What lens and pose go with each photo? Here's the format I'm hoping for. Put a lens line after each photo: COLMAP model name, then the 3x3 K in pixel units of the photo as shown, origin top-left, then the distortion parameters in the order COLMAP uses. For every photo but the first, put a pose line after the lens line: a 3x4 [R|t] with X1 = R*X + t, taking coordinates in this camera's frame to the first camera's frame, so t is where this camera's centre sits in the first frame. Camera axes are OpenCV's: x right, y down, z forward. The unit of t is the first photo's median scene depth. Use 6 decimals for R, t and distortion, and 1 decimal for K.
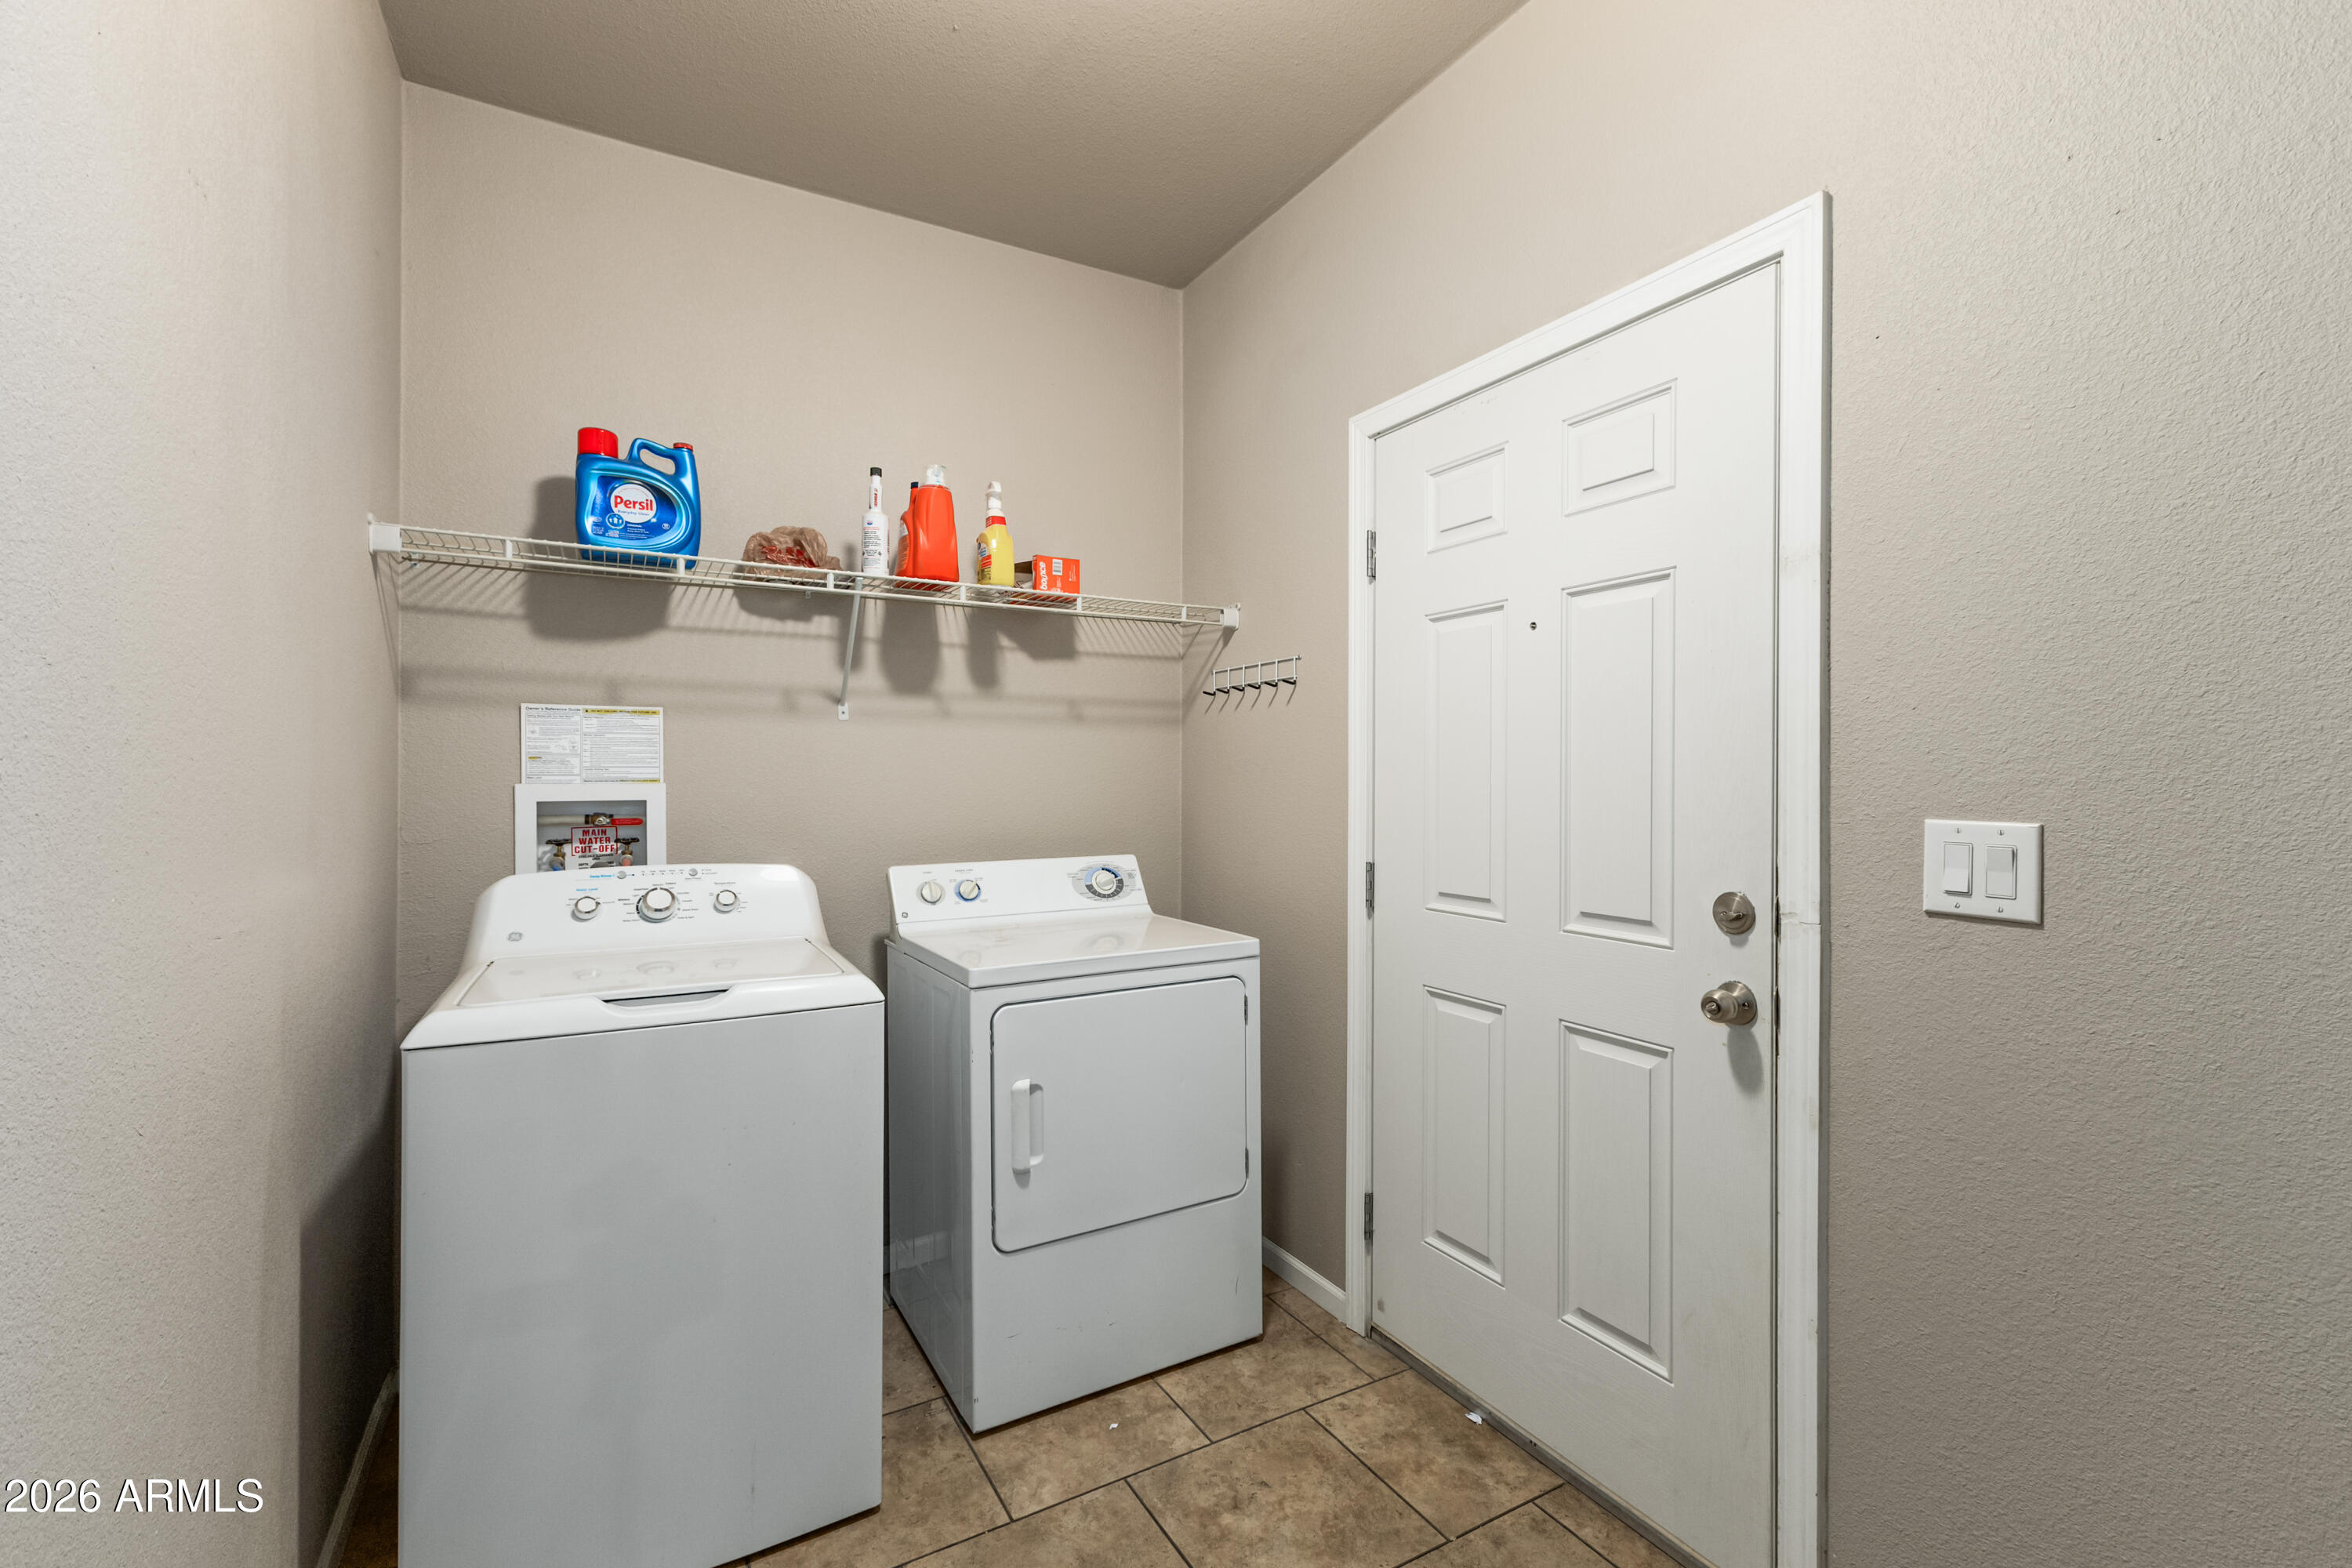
lens RADIAL K [[1015.6, 0, 1168.1], [0, 1015.6, 776.7], [0, 0, 1]] dist [-0.001018, -0.000091]
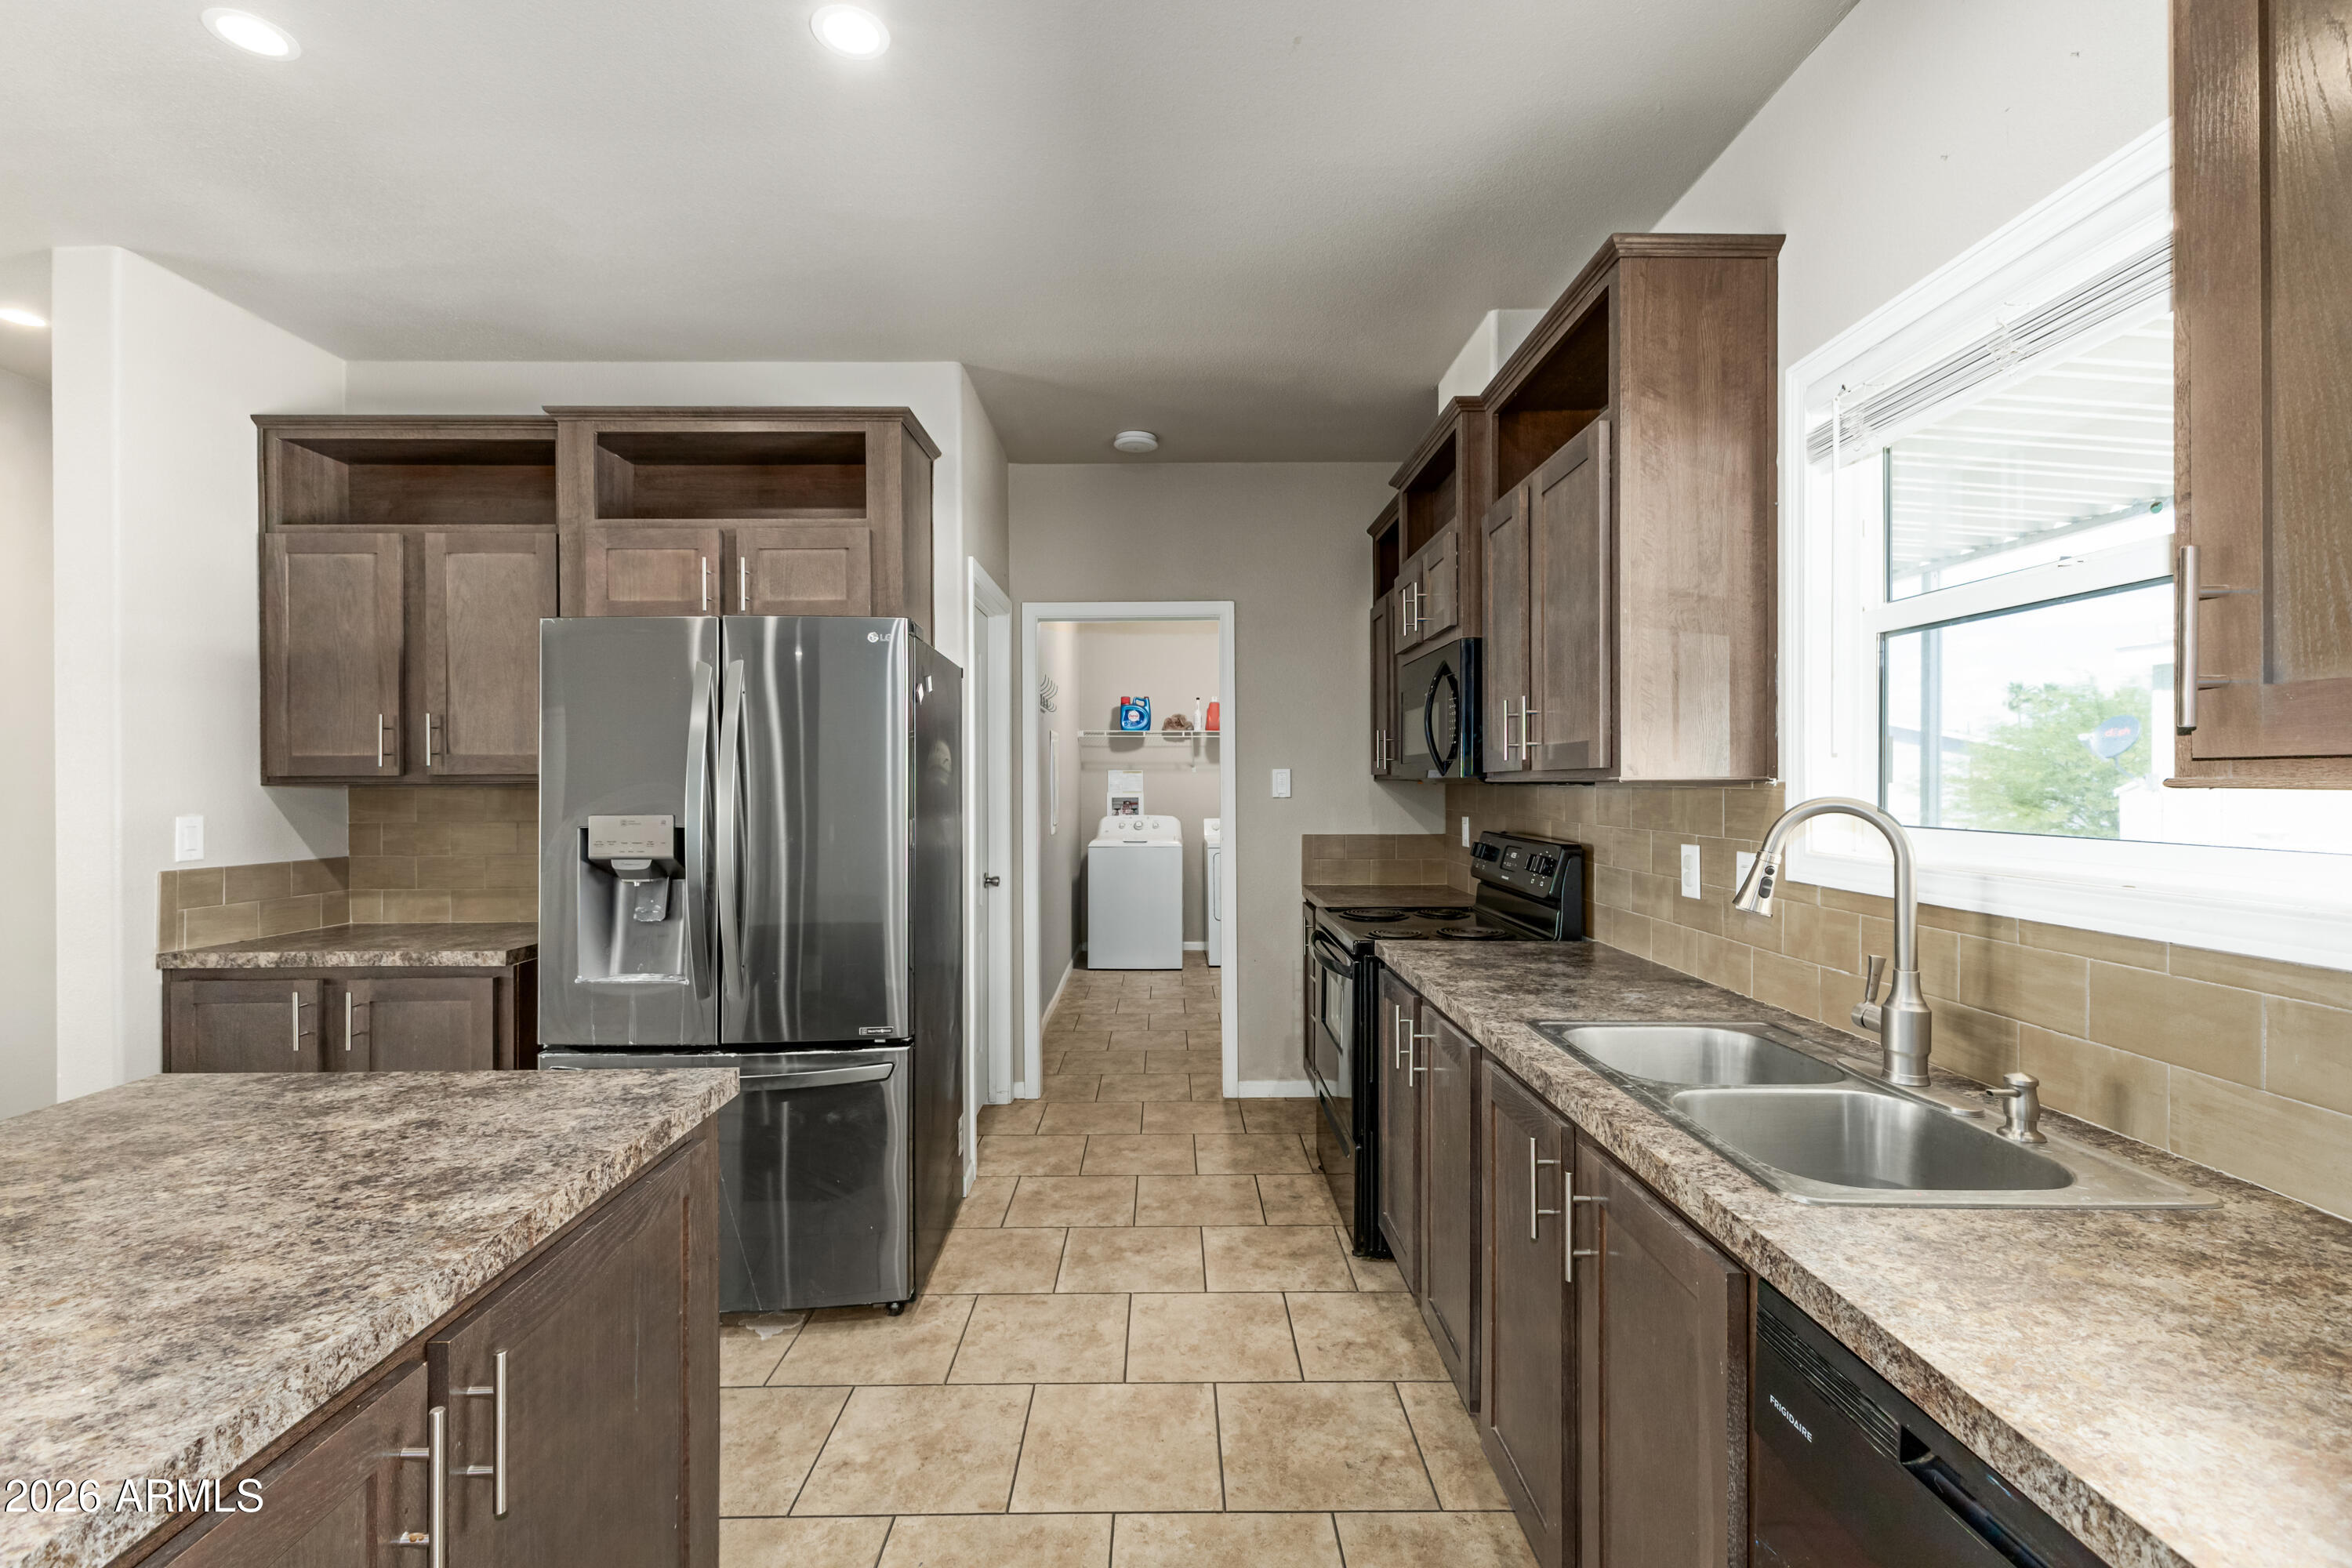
lens RADIAL K [[1015.6, 0, 1177.1], [0, 1015.6, 783.3], [0, 0, 1]] dist [-0.001018, -0.000091]
pose [[0.876704, 0.002829, -0.481022, 1.337337], [-0.000081, 0.999984, 0.005734, -0.044957], [0.481030, -0.004988, 0.876690, -2.083655]]
